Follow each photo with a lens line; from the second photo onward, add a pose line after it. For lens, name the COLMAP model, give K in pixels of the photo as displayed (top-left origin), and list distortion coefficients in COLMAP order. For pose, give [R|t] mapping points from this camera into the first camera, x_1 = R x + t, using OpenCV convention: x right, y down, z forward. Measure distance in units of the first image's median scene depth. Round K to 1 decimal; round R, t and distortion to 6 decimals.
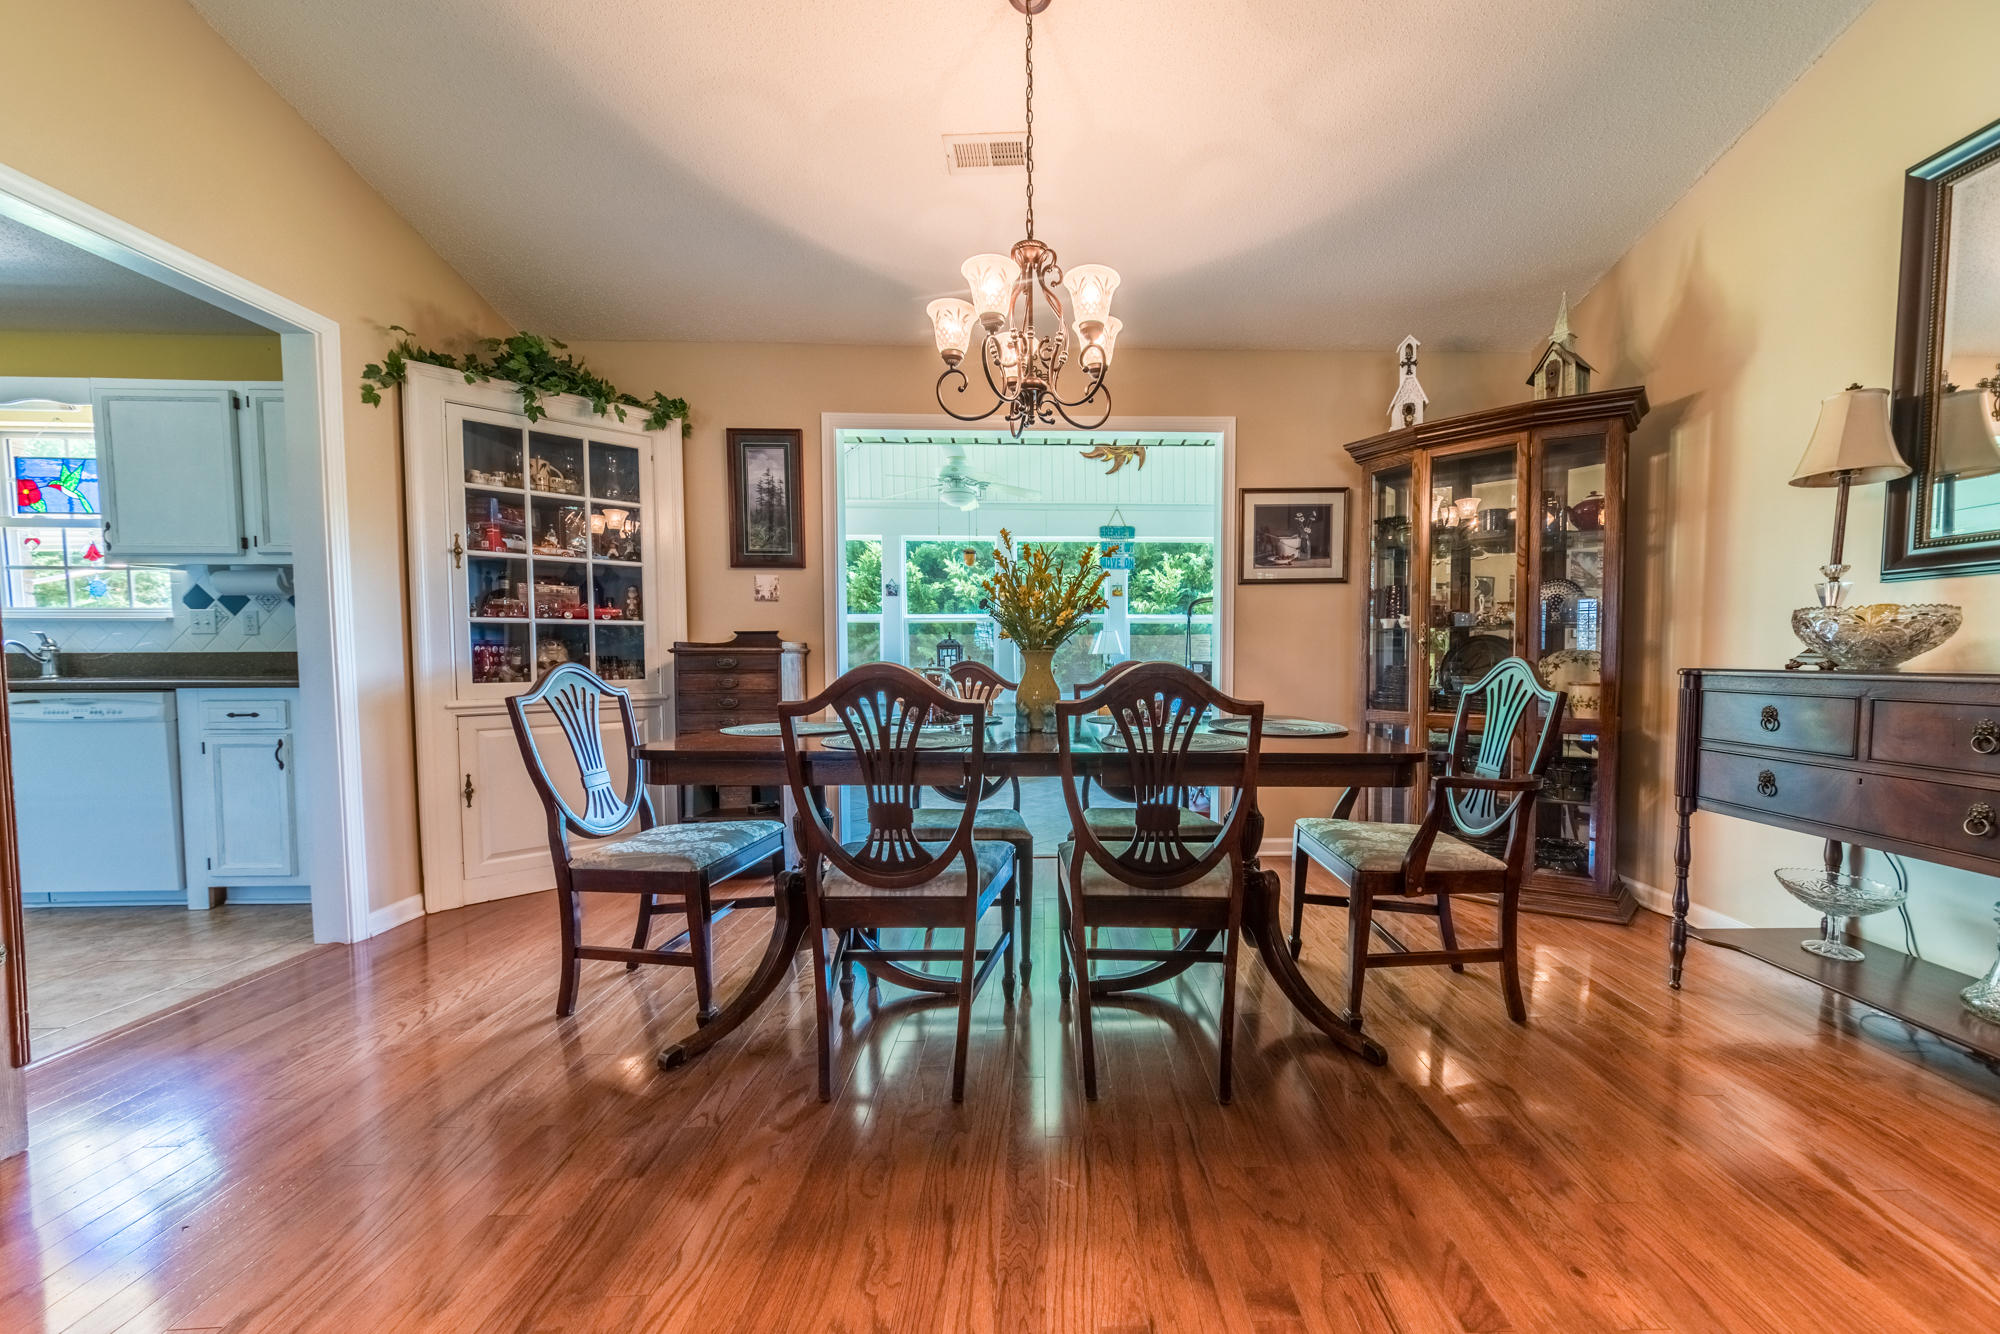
lens RADIAL K [[703.3, 0, 1097.4], [0, 703.3, 688.7], [0, 0, 1]] dist [-0.020163, 0.000039]
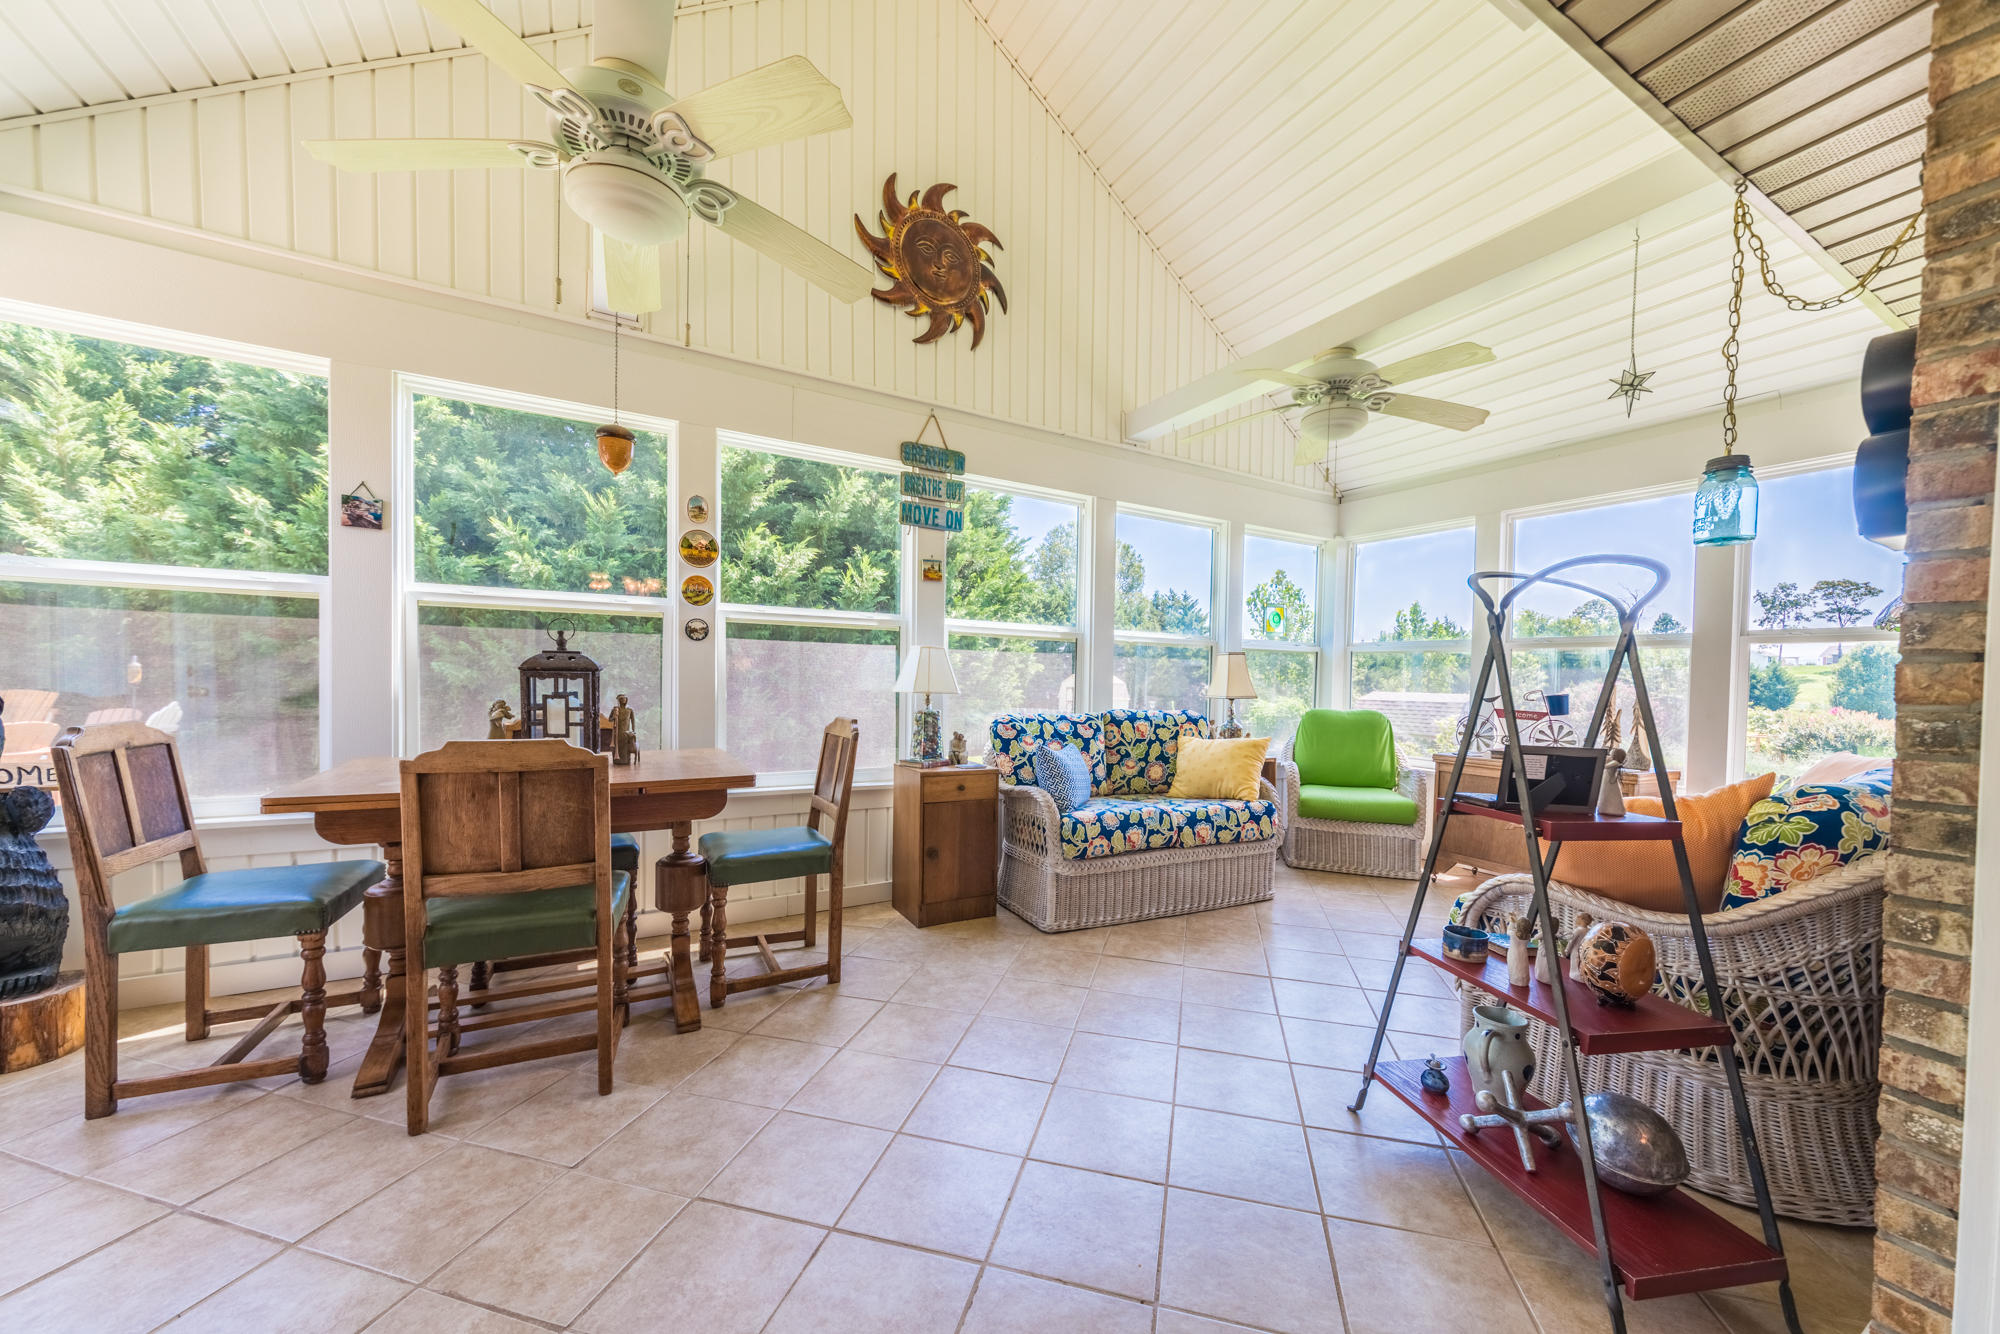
lens RADIAL K [[685.8, 0, 1010.6], [0, 685.8, 694.9], [0, 0, 1]] dist [-0.000317, 0.001577]
pose [[0.894101, 0.005318, 0.447834, -0.309001], [0.006191, 0.999687, -0.024231, -0.070205], [-0.447823, 0.024438, 0.893788, 1.089217]]
